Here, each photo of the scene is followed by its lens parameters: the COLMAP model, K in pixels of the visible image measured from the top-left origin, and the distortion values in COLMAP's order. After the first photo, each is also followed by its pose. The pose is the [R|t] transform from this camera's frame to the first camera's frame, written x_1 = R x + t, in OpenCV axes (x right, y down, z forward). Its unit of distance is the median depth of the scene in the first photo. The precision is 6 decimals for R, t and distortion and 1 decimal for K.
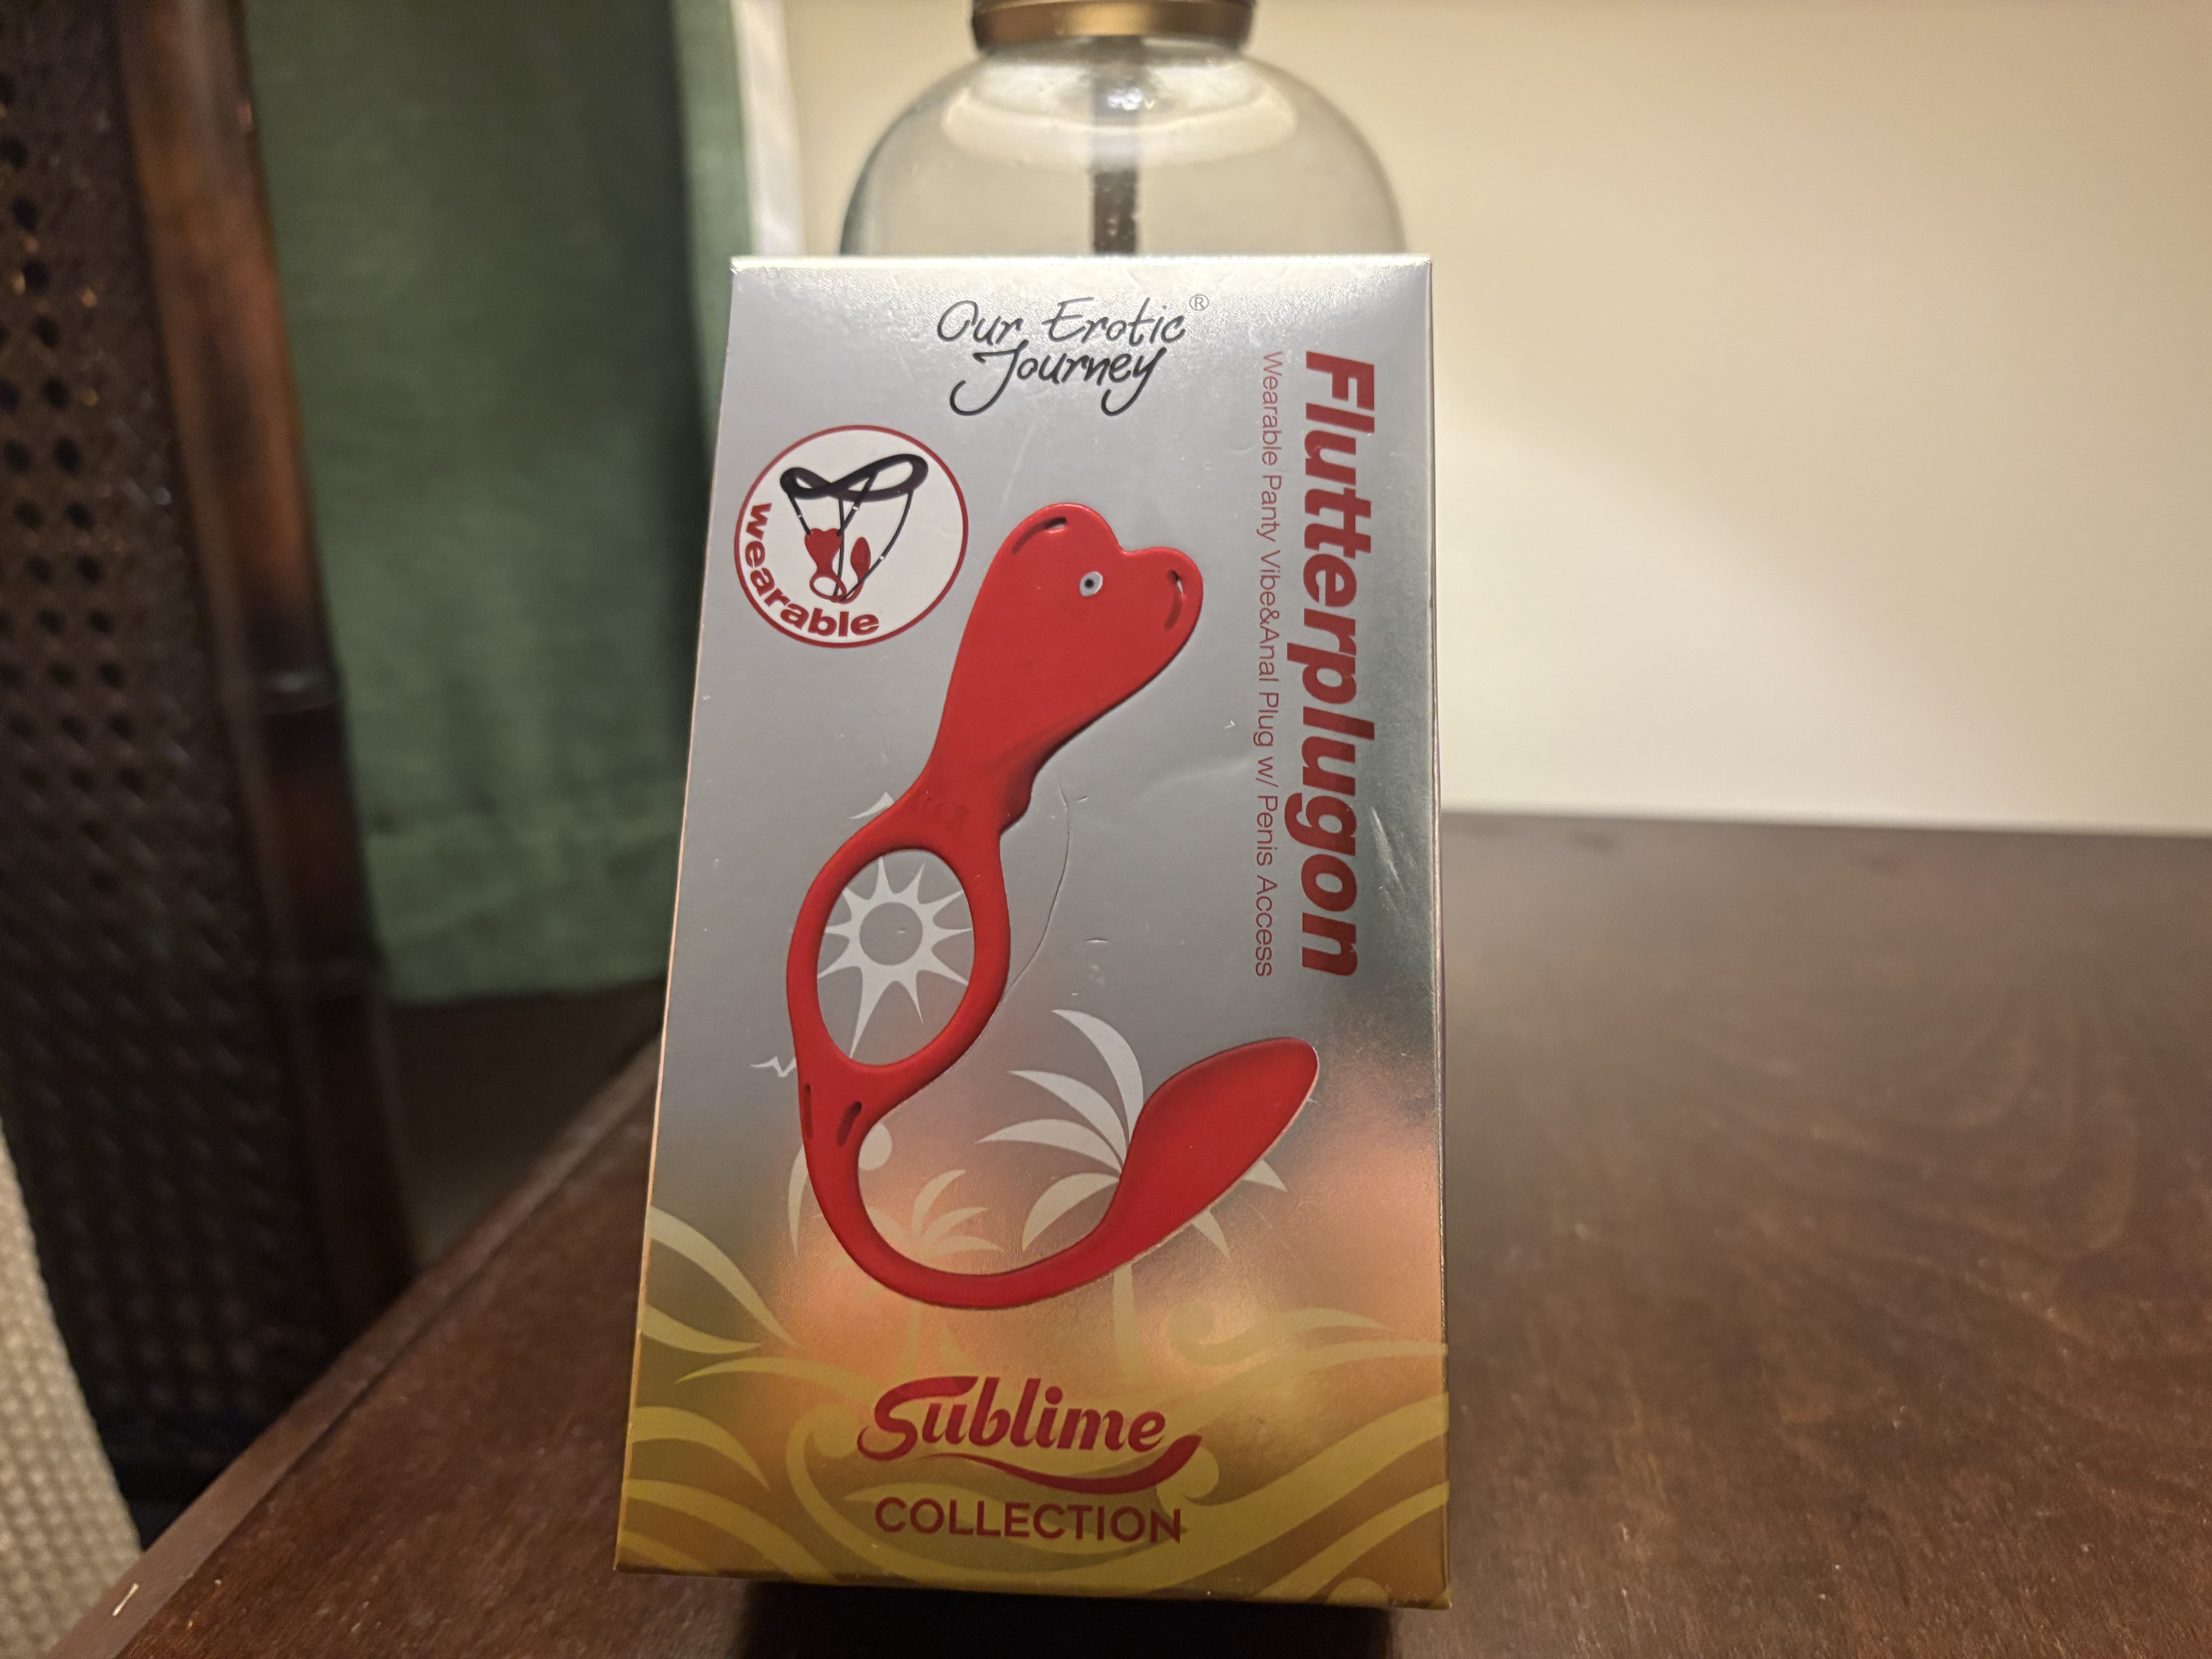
lens RADIAL K [[1722.4, 0, 1152.8], [0, 1722.4, 853.6], [0, 0, 1]] dist [0.017179, -0.037466]
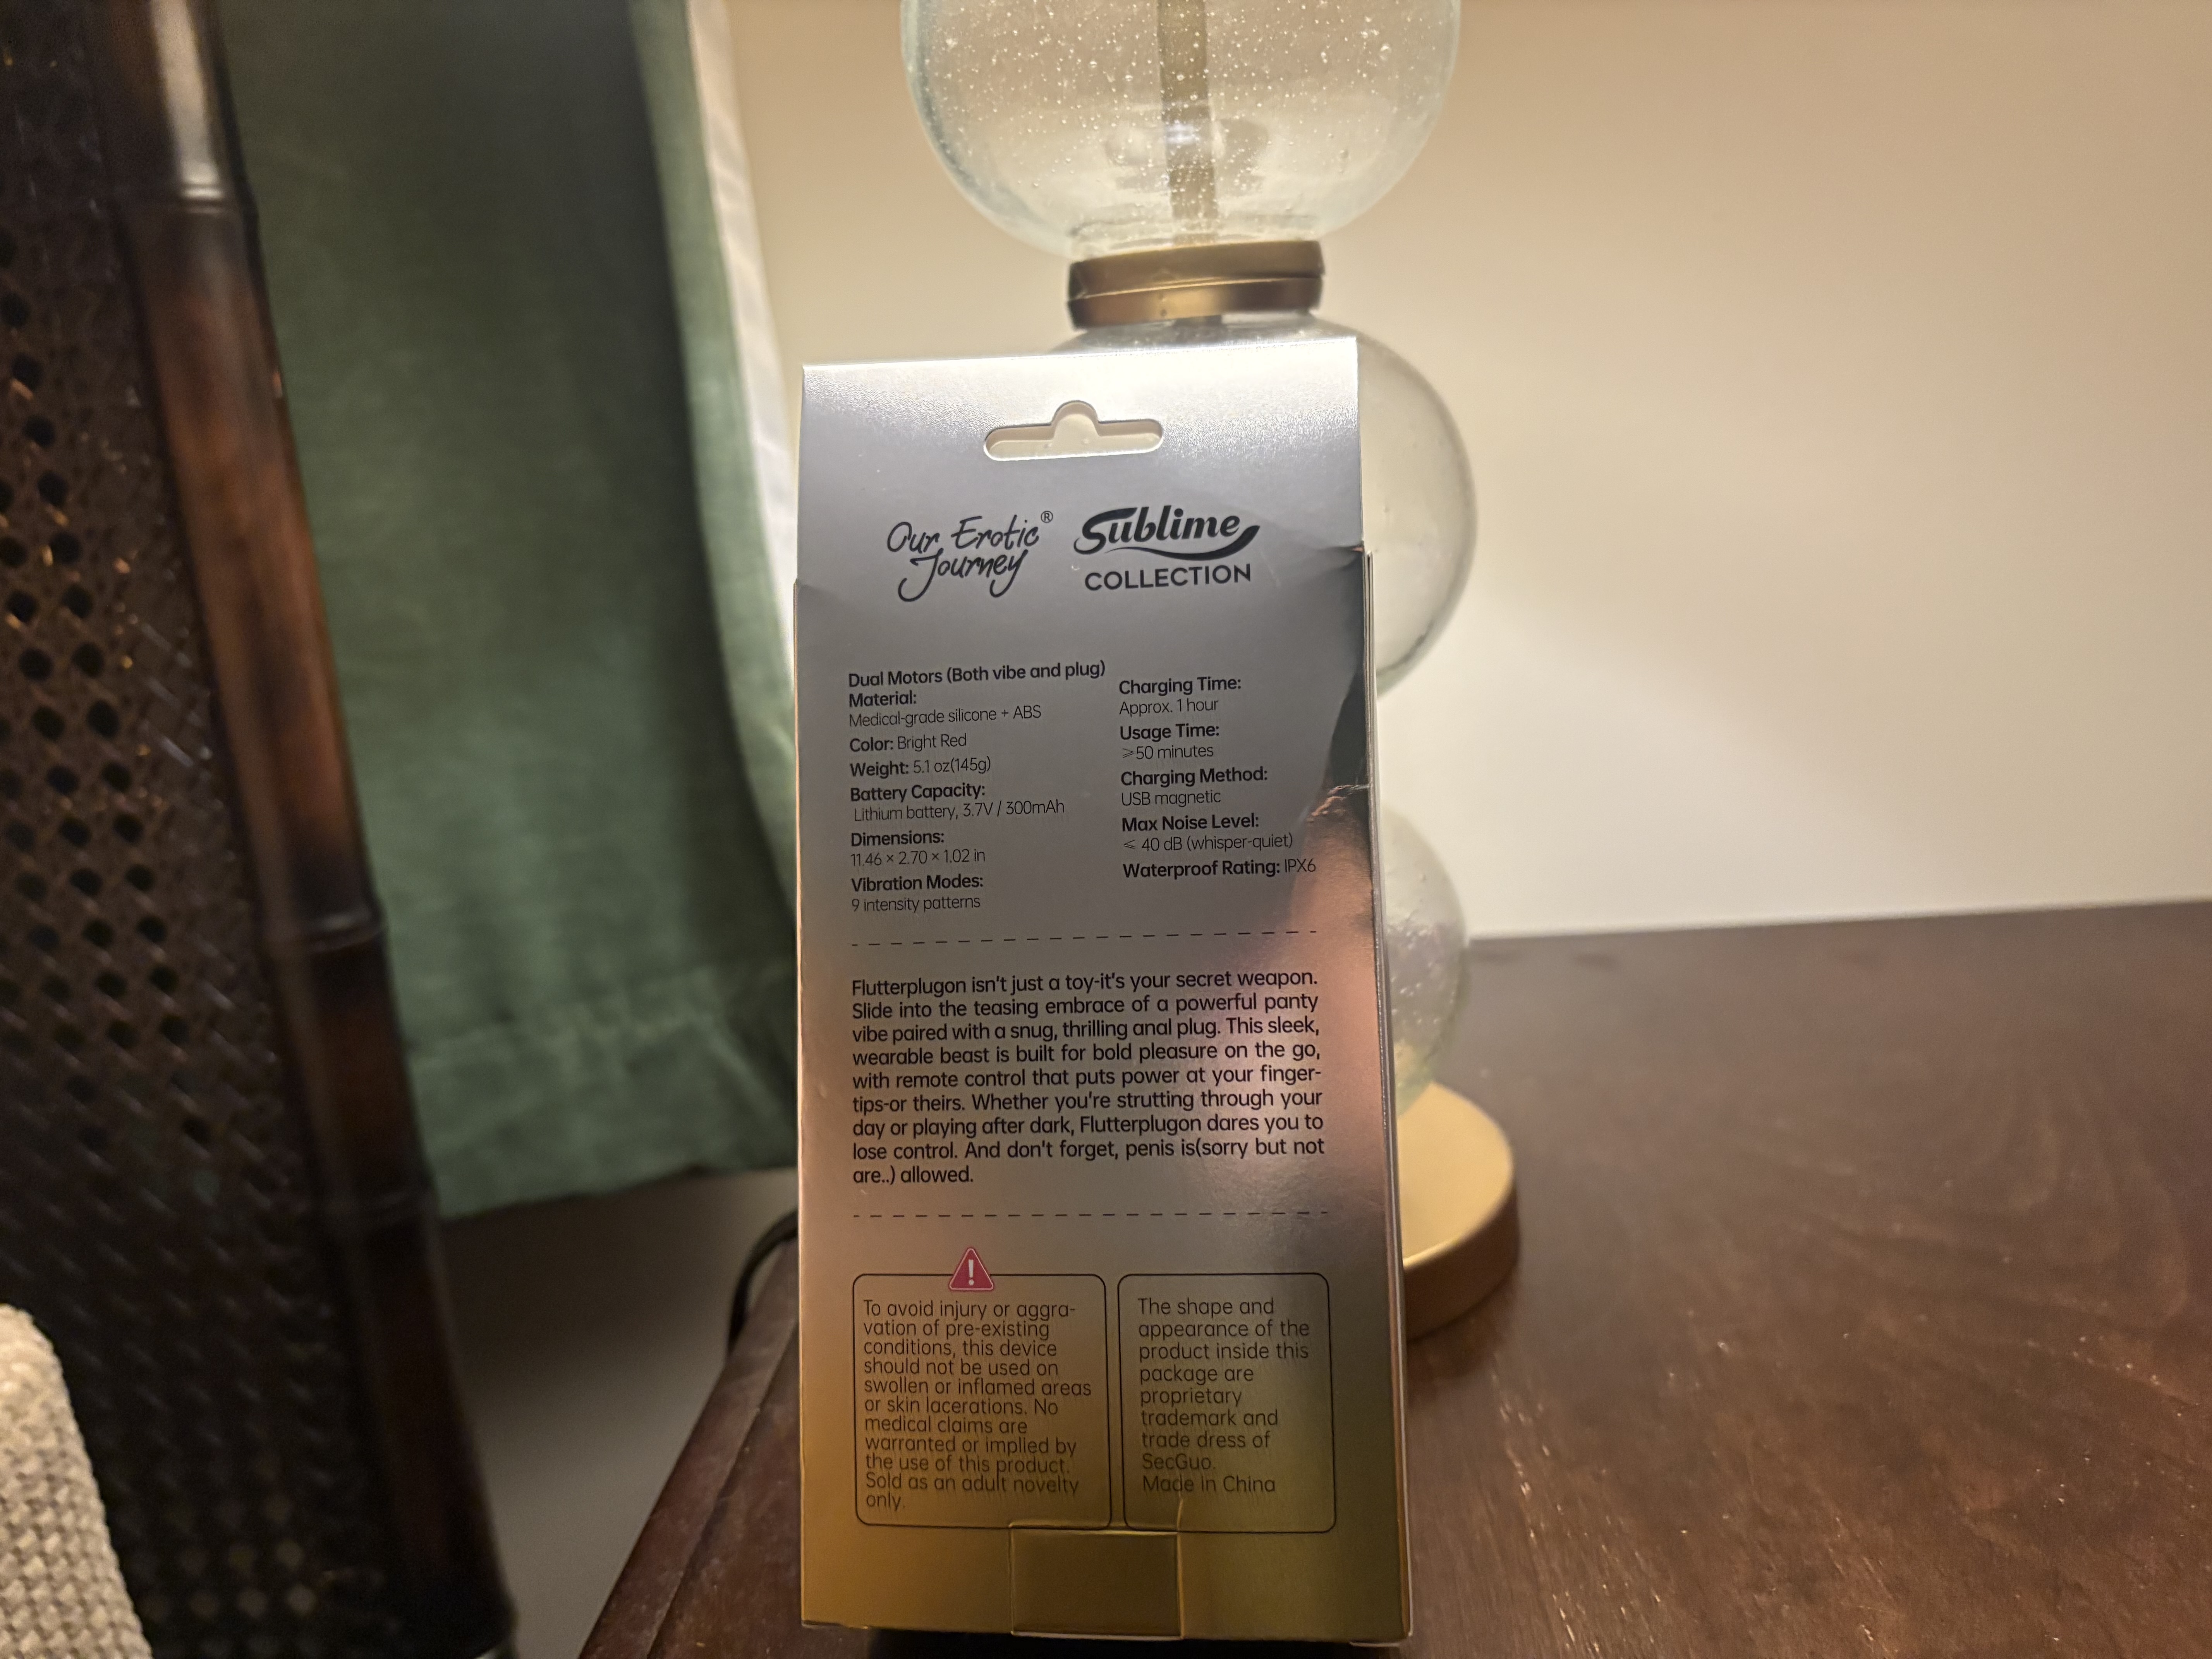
lens RADIAL K [[1722.4, 0, 1084.2], [0, 1722.4, 838.1], [0, 0, 1]] dist [0.017179, -0.037466]
pose [[0.992928, -0.084676, 0.083208, -0.145958], [0.089686, 0.994255, -0.058427, -0.050144], [-0.077782, 0.065477, 0.994818, -0.049895]]
